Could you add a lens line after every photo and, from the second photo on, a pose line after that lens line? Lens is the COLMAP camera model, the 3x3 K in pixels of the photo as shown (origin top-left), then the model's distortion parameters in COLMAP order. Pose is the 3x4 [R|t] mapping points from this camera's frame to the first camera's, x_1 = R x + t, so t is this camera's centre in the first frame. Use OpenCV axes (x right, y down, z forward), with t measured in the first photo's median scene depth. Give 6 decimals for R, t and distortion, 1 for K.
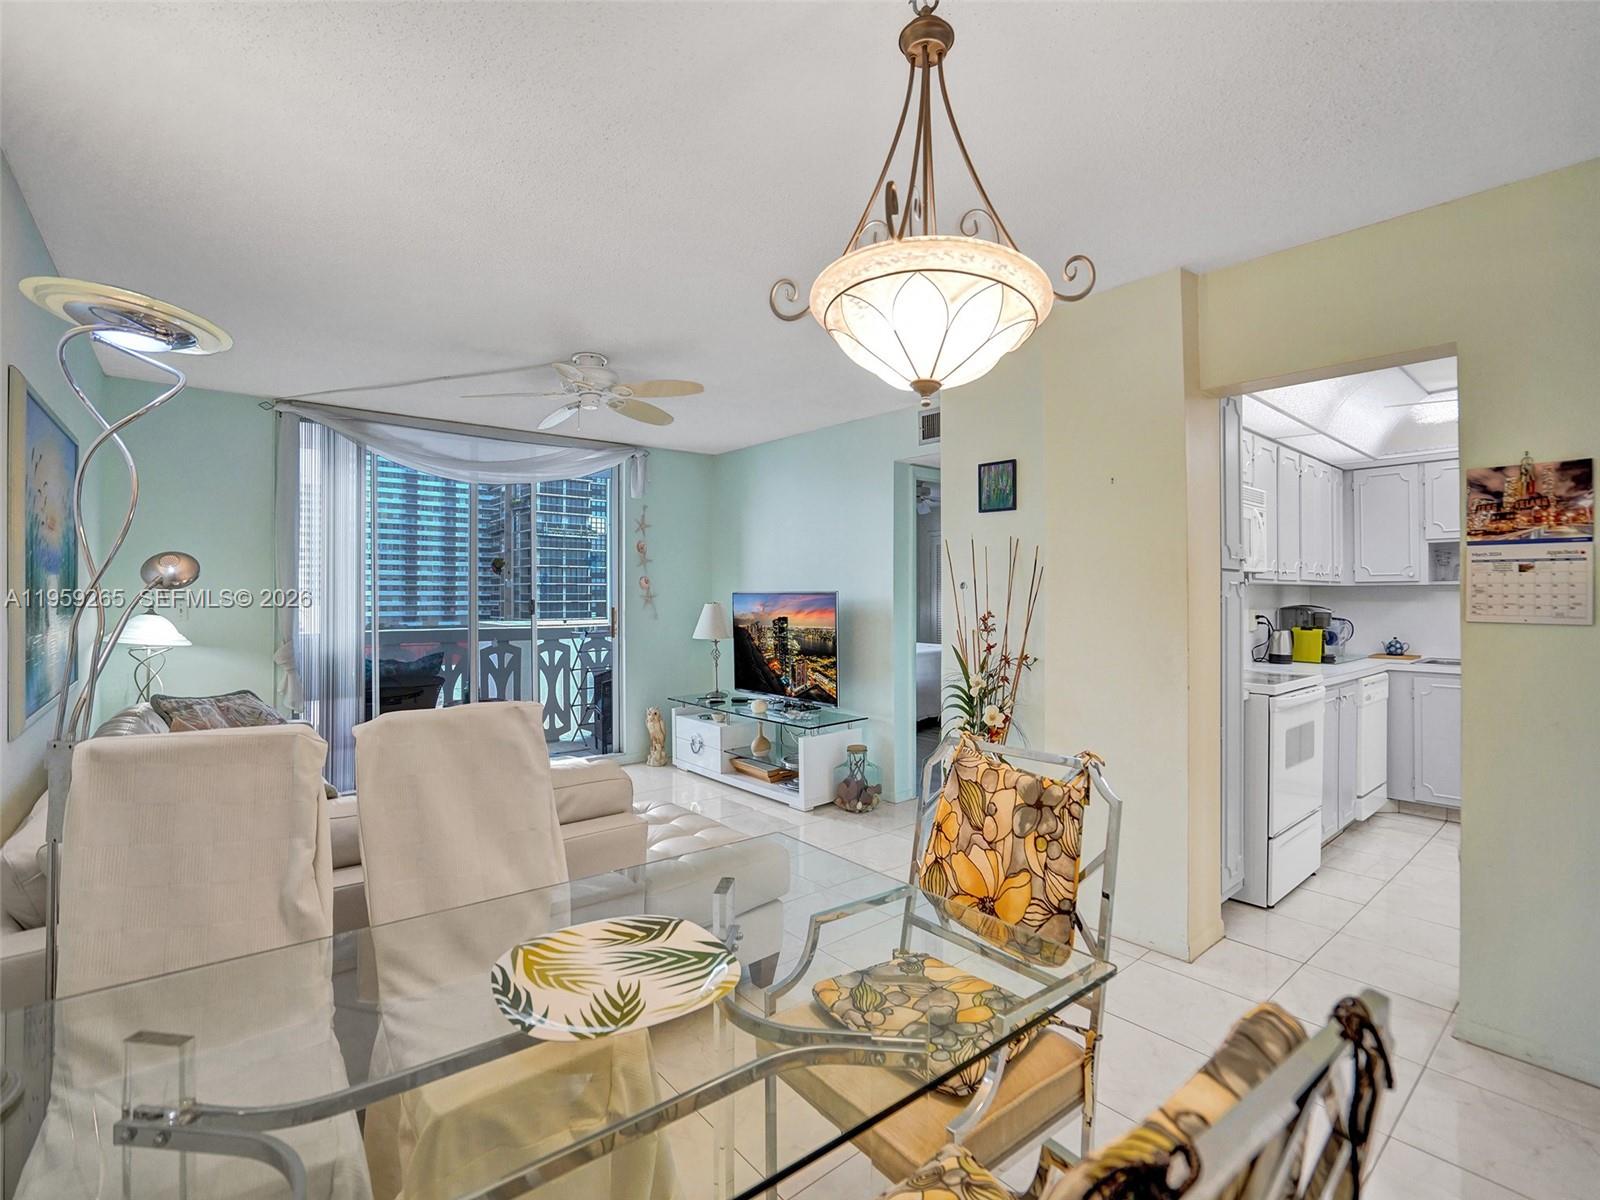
lens RADIAL K [[736.6, 0, 800.0], [0, 736.6, 600.0], [0, 0, 1]] dist [0.026227, 0.000187]
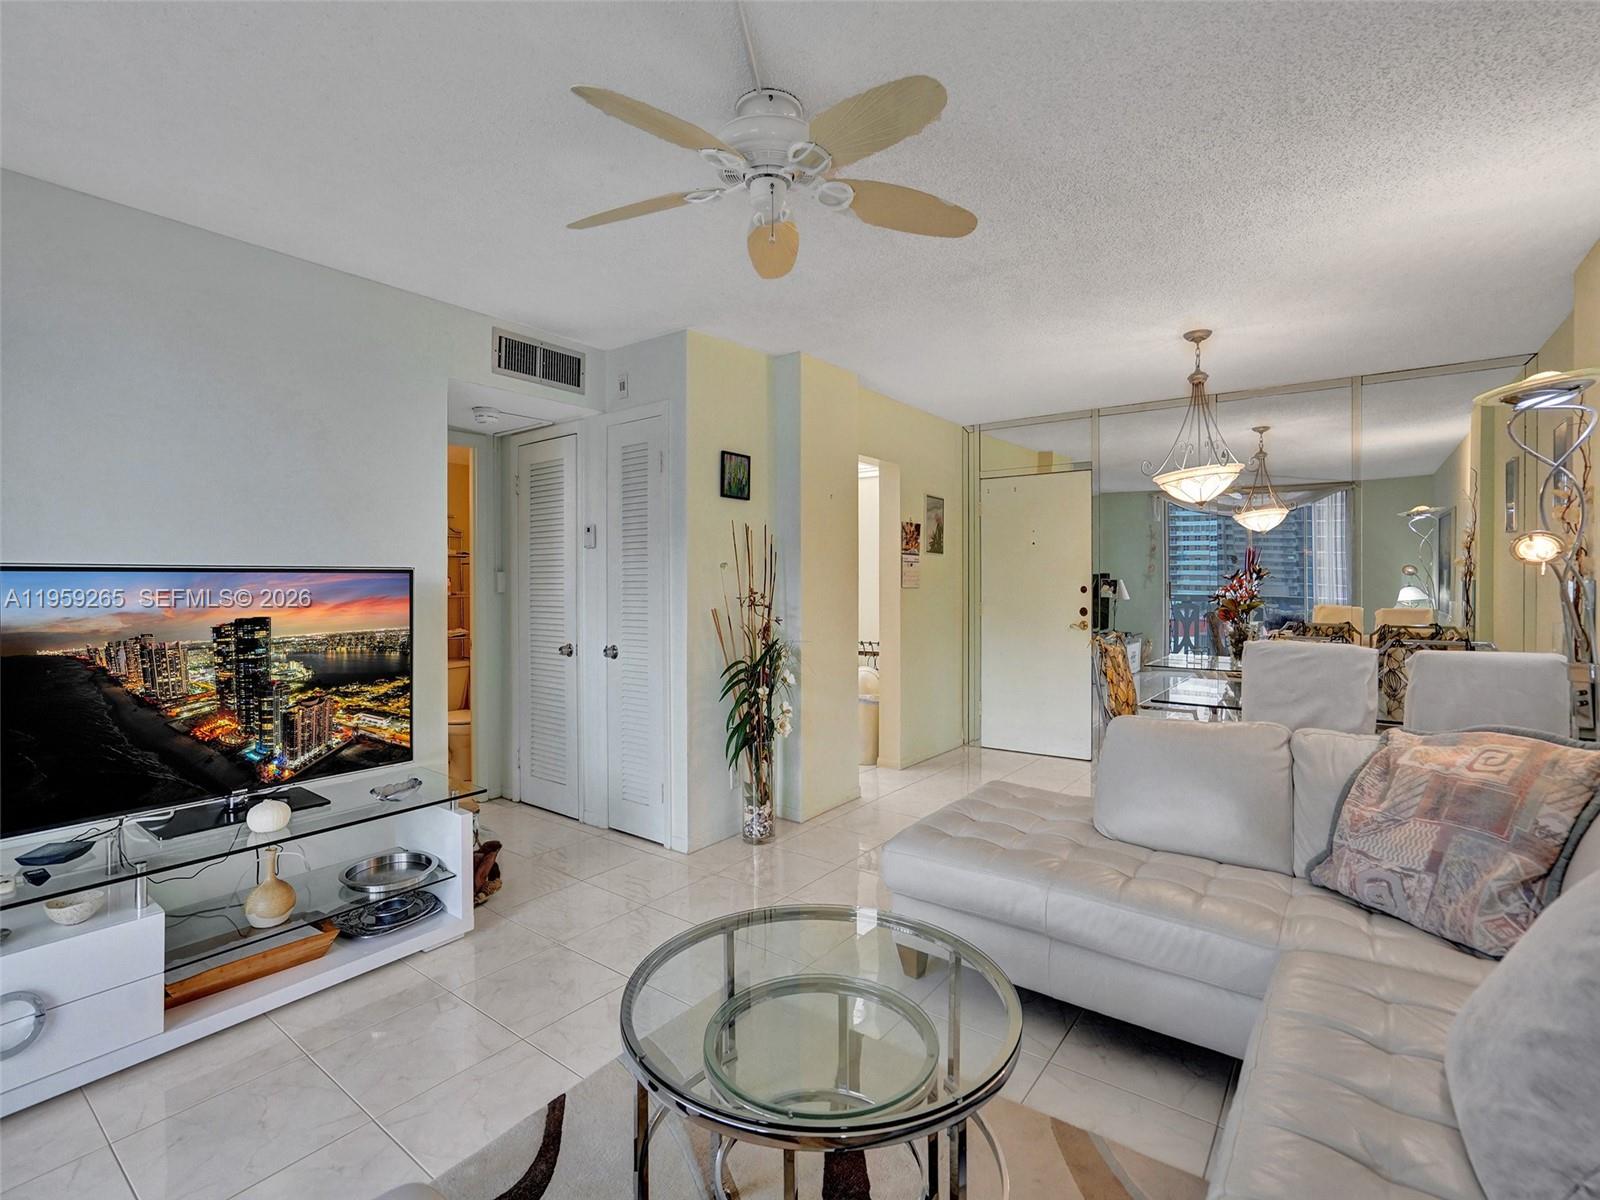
lens RADIAL K [[736.6, 0, 800.0], [0, 736.6, 600.0], [0, 0, 1]] dist [0.026227, 0.000187]
pose [[-0.238927, 0.002342, 0.971035, -0.602838], [0.035662, 0.999344, 0.006365, 0.022873], [-0.970382, 0.036149, -0.238854, 0.825525]]
